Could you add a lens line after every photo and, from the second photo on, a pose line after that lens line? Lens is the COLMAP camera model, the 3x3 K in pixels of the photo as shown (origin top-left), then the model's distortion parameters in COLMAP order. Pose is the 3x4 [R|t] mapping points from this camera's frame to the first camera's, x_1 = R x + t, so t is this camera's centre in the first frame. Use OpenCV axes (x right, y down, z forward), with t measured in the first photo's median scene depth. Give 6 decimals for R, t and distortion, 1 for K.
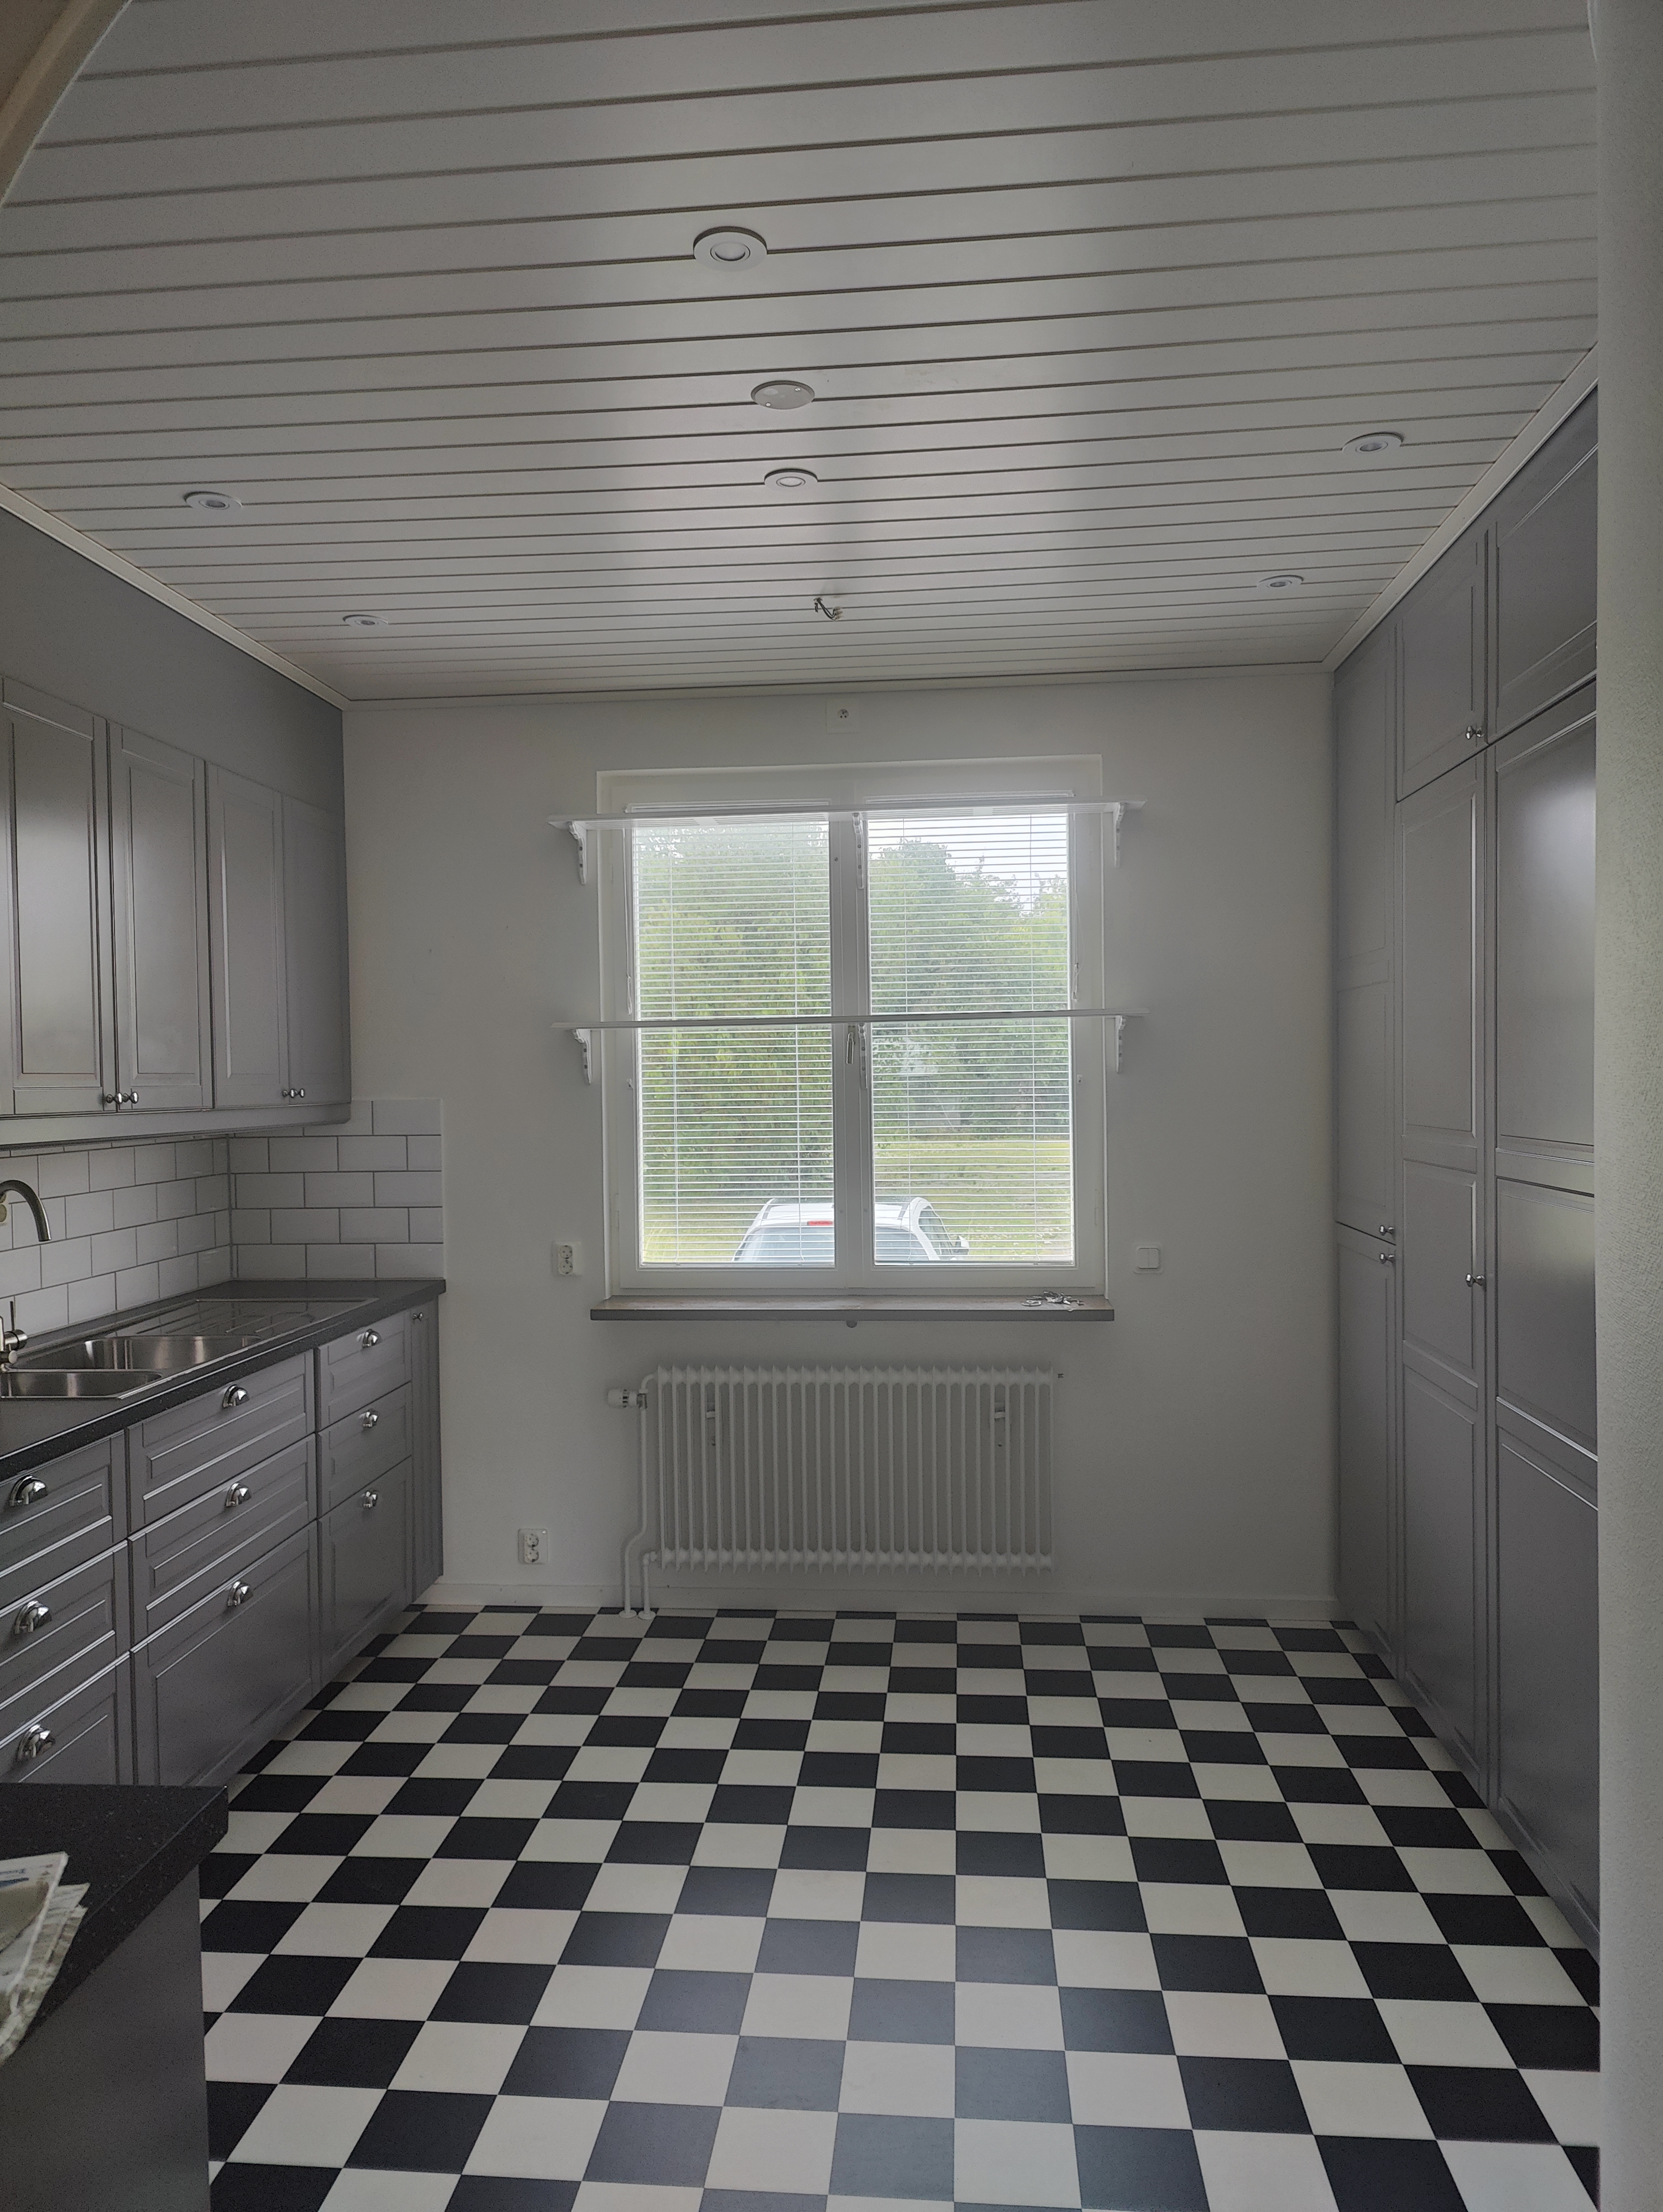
lens RADIAL K [[1556.3, 0, 827.6], [0, 1556.3, 1105.5], [0, 0, 1]] dist [0.027081, -0.010493]
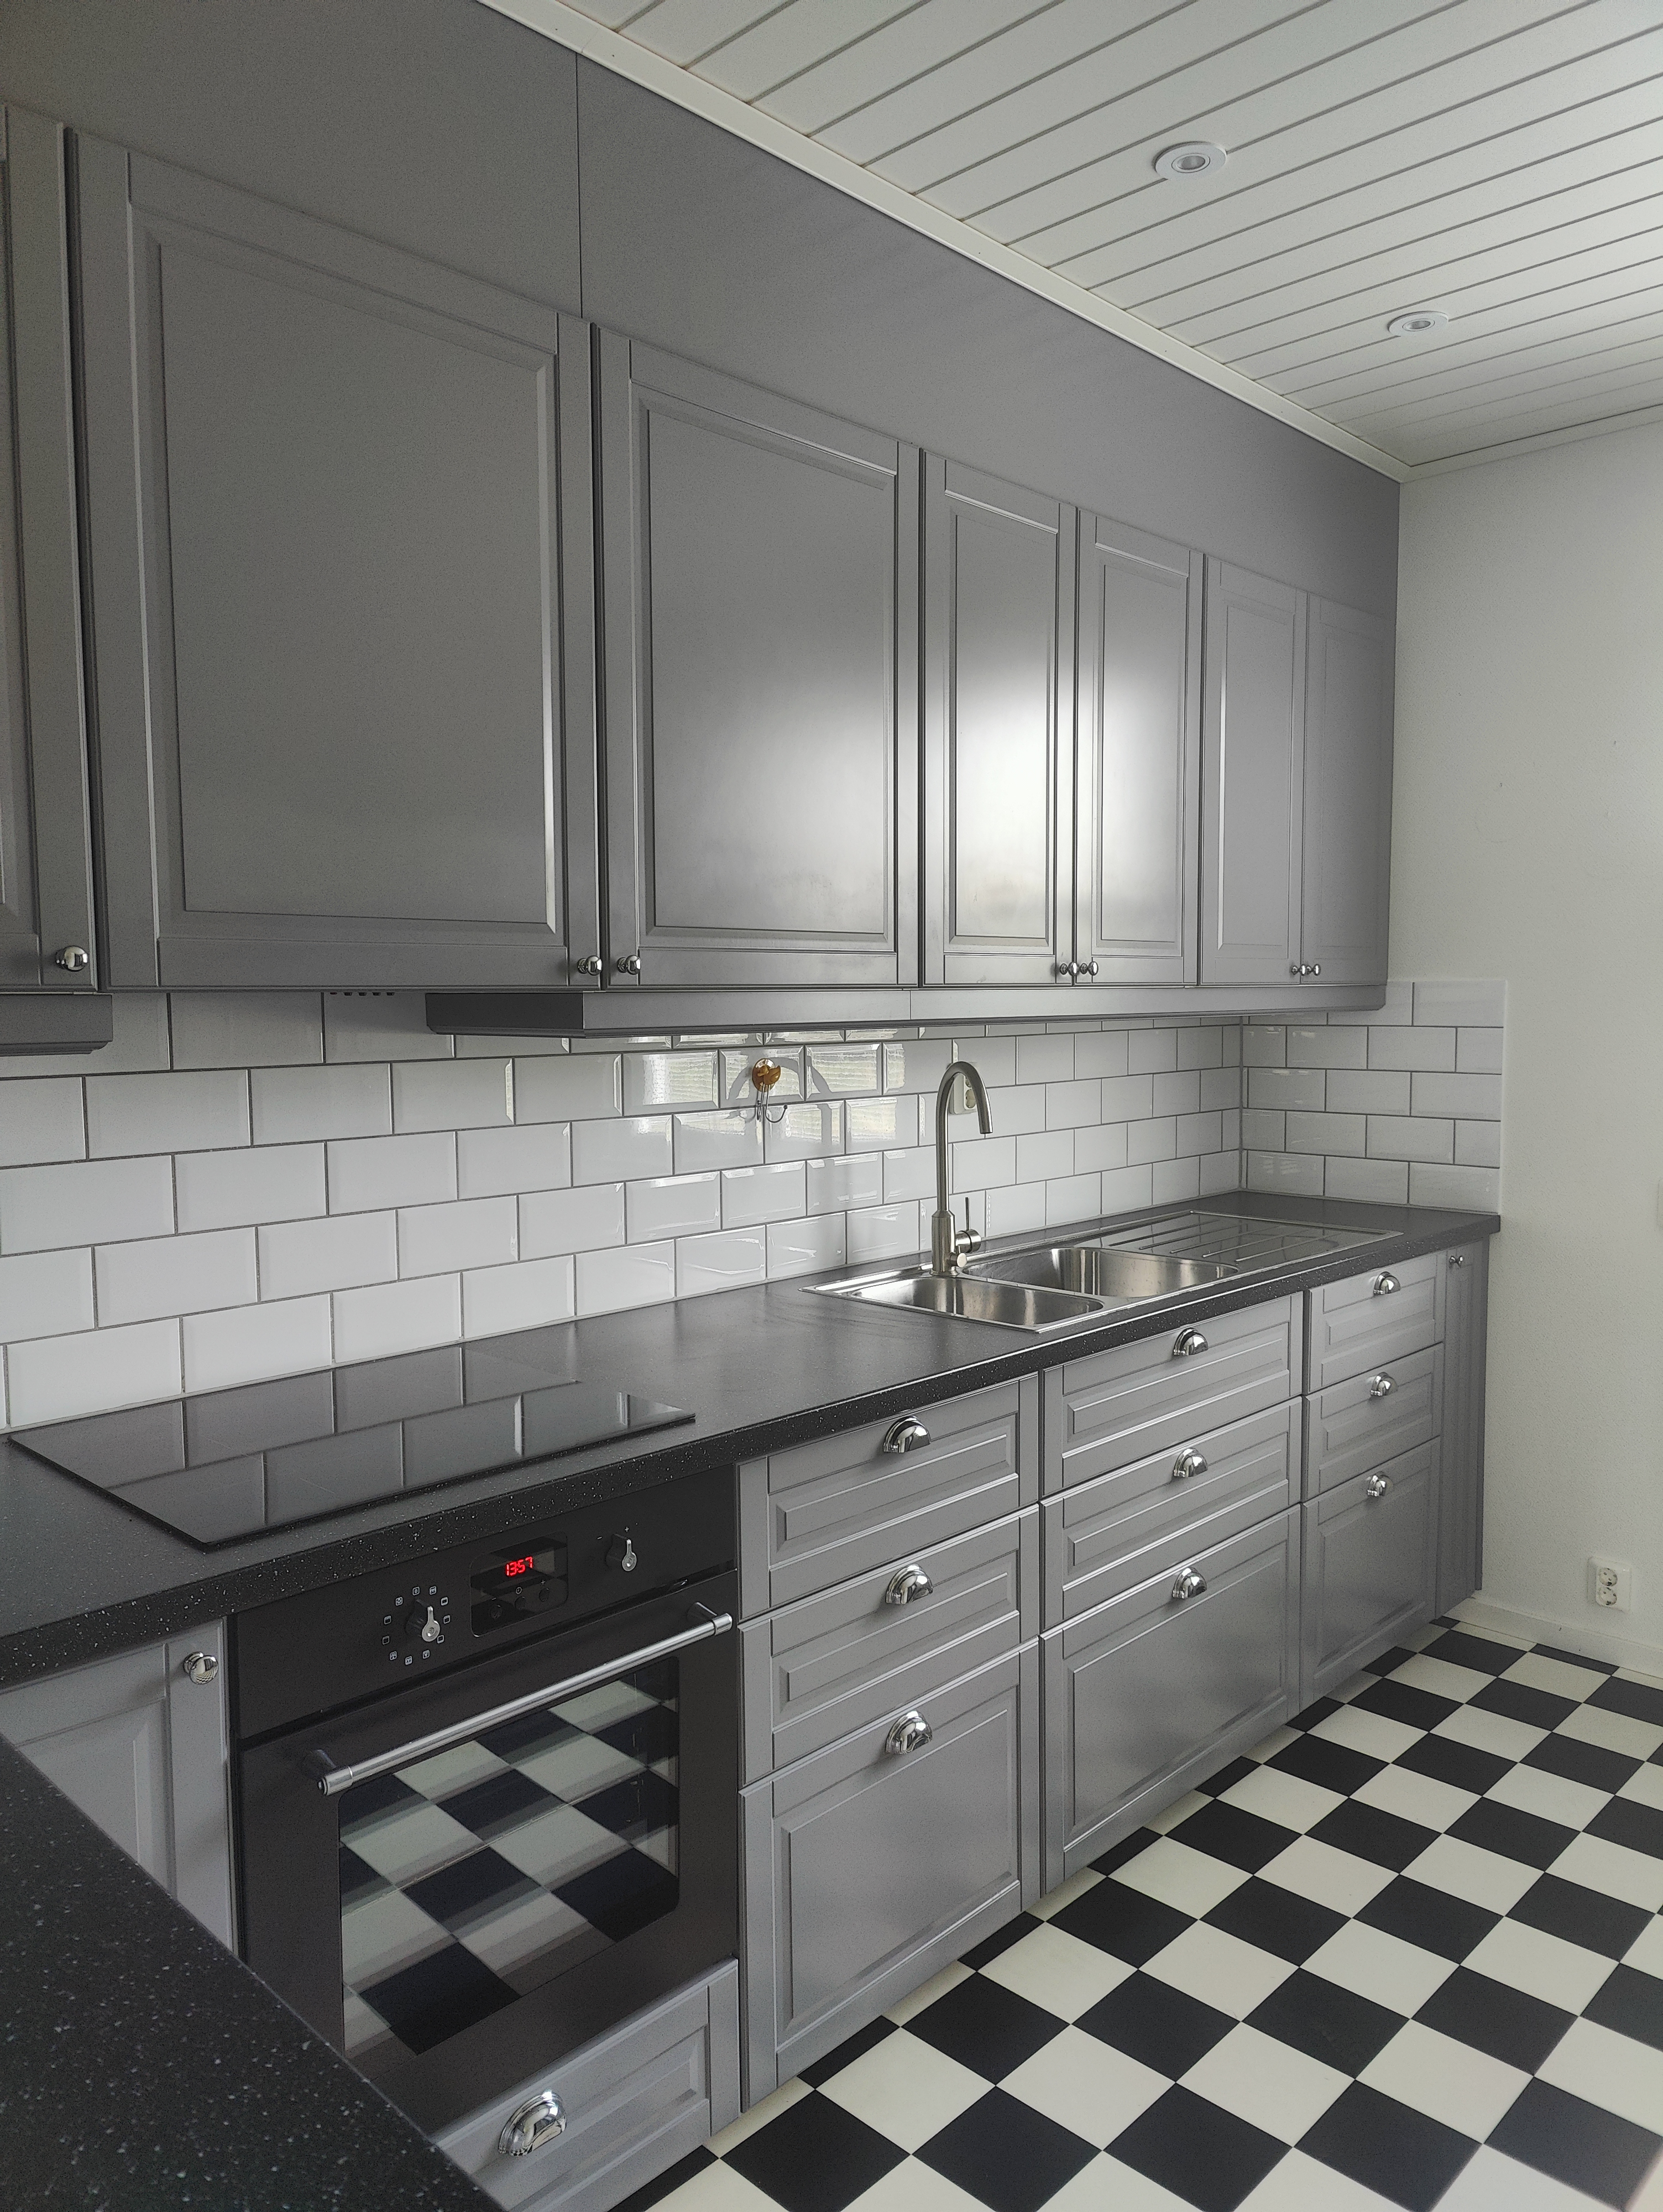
lens RADIAL K [[1556.3, 0, 827.2], [0, 1556.3, 1109.6], [0, 0, 1]] dist [0.027081, -0.010493]
pose [[0.774933, 0.057685, -0.629406, -0.023503], [-0.015873, 0.997289, 0.071859, 0.010902], [0.631844, -0.045695, 0.773747, 0.231119]]
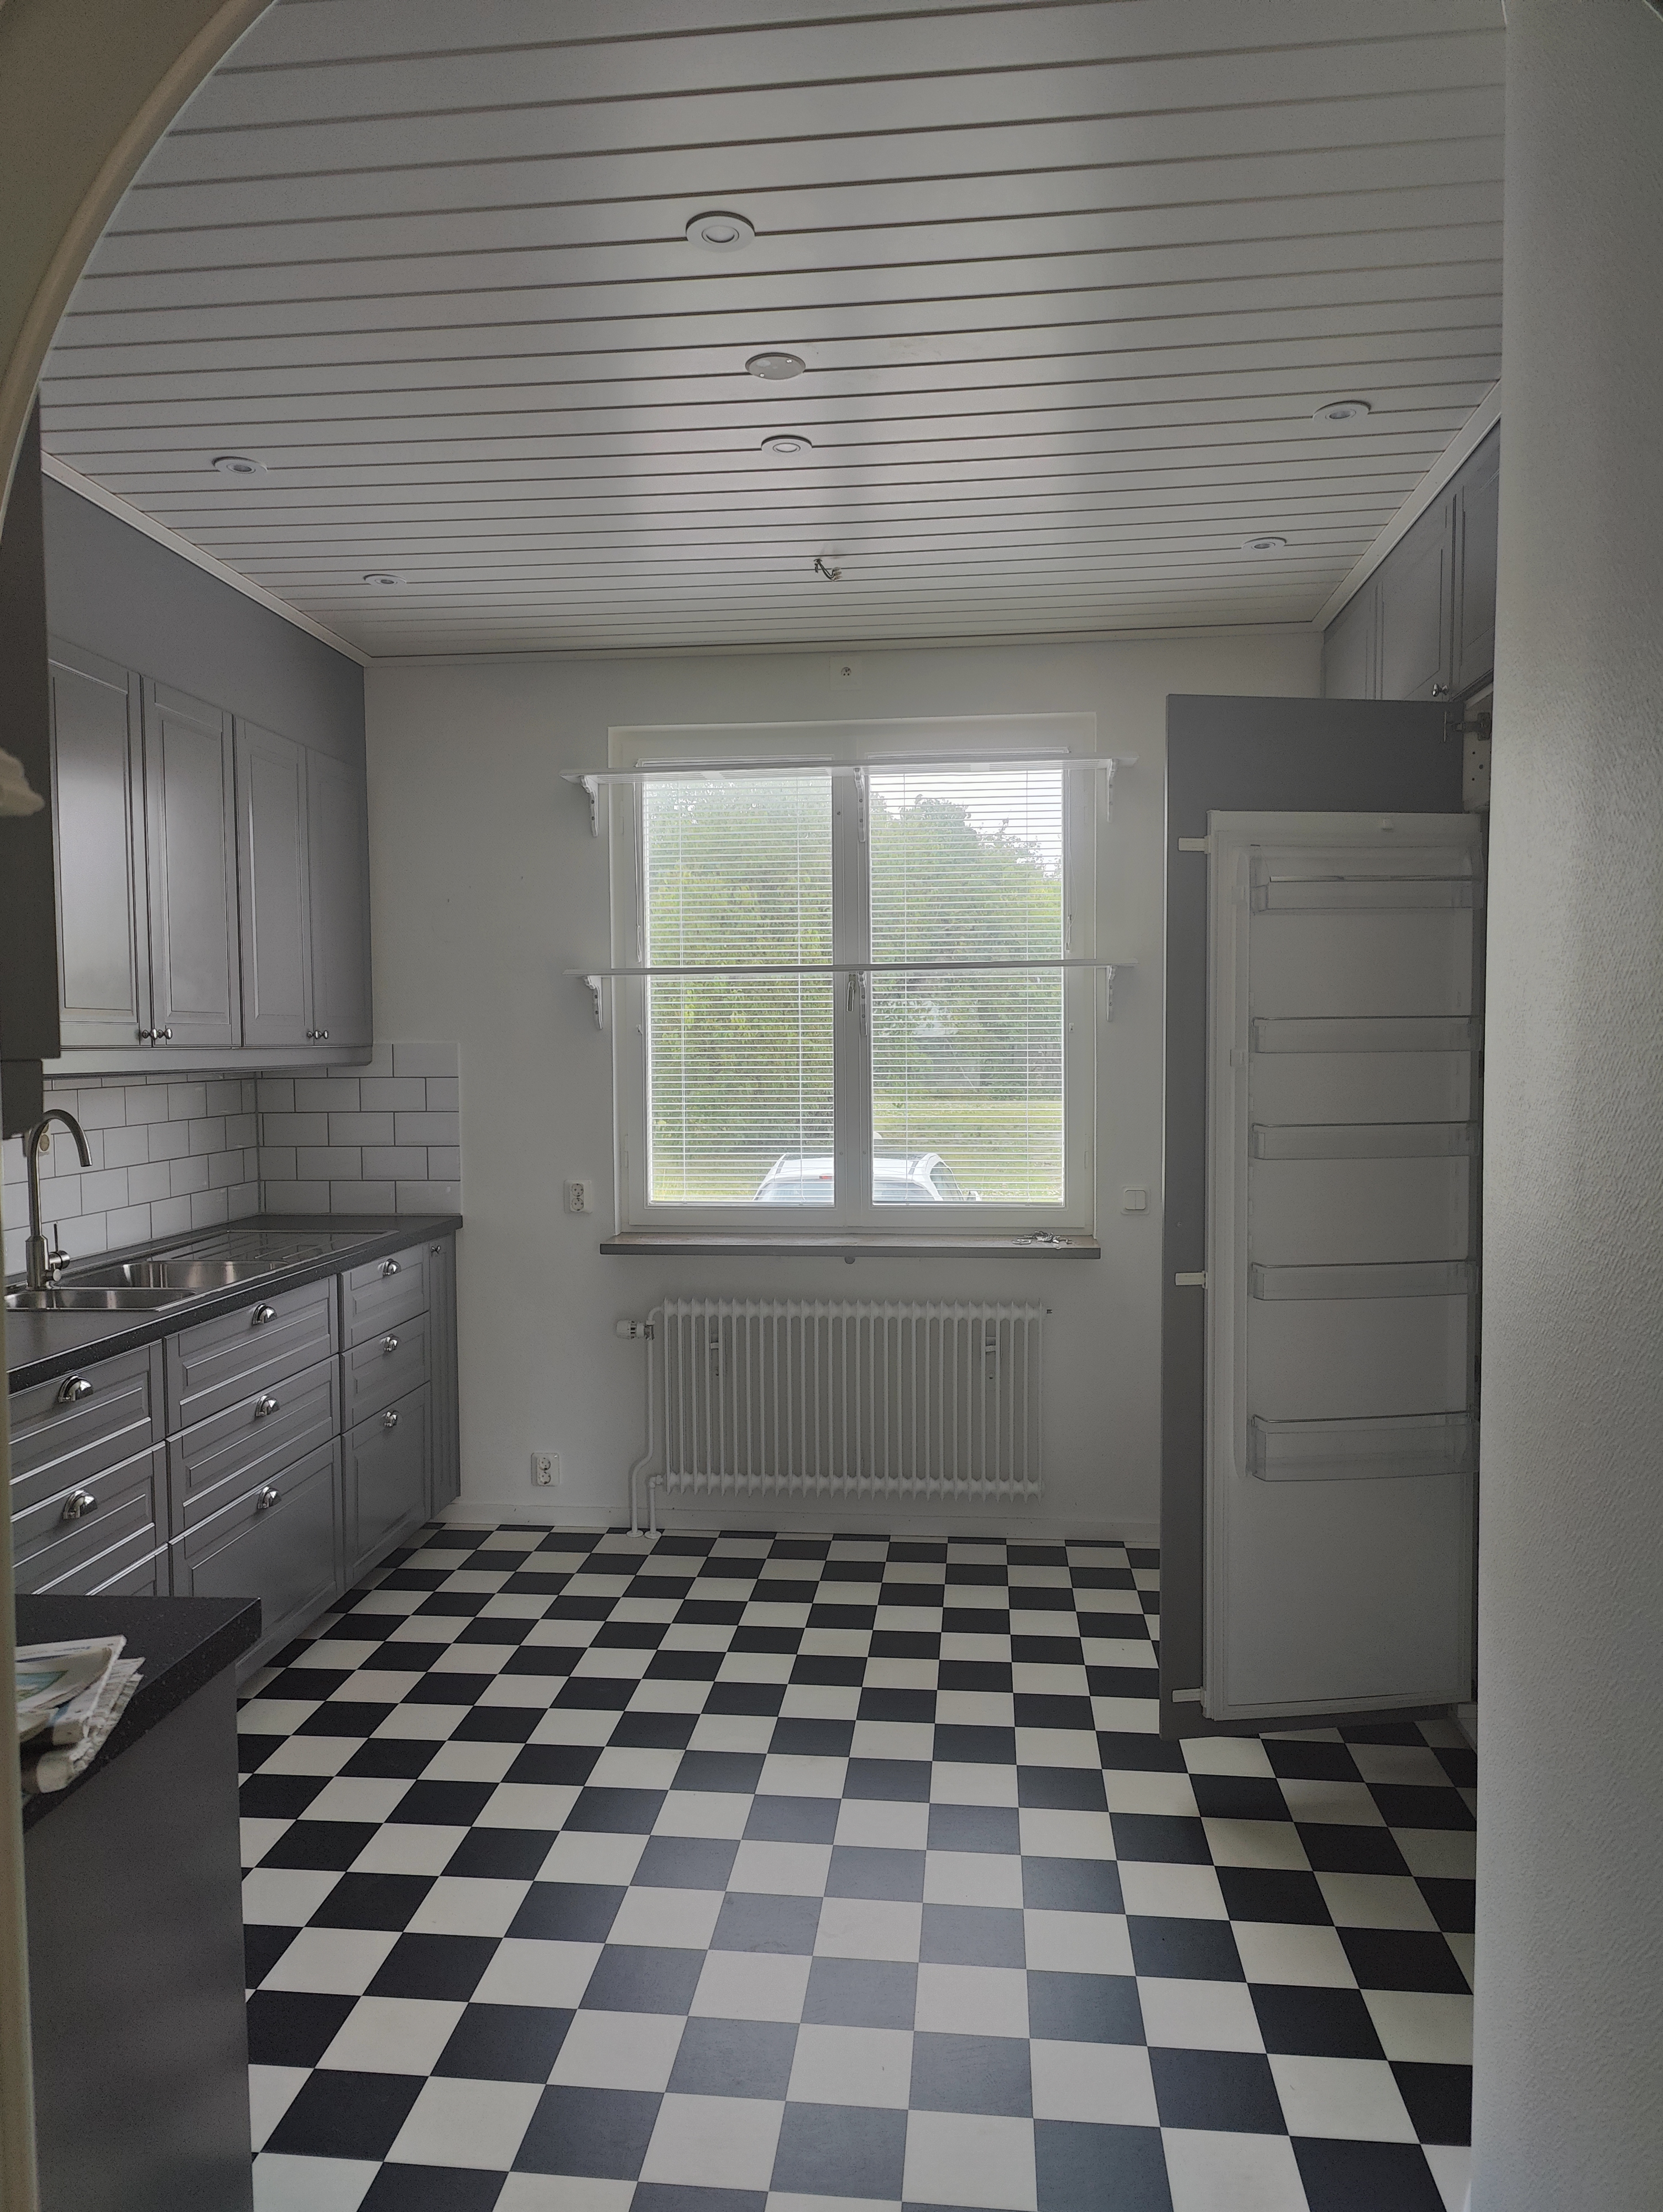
lens RADIAL K [[1556.3, 0, 822.9], [0, 1556.3, 1110.9], [0, 0, 1]] dist [0.027081, -0.010493]
pose [[0.999810, 0.007894, -0.017807, 0.017411], [-0.007407, 0.999601, 0.027265, 0.013159], [0.018015, -0.027128, 0.999470, -0.046598]]
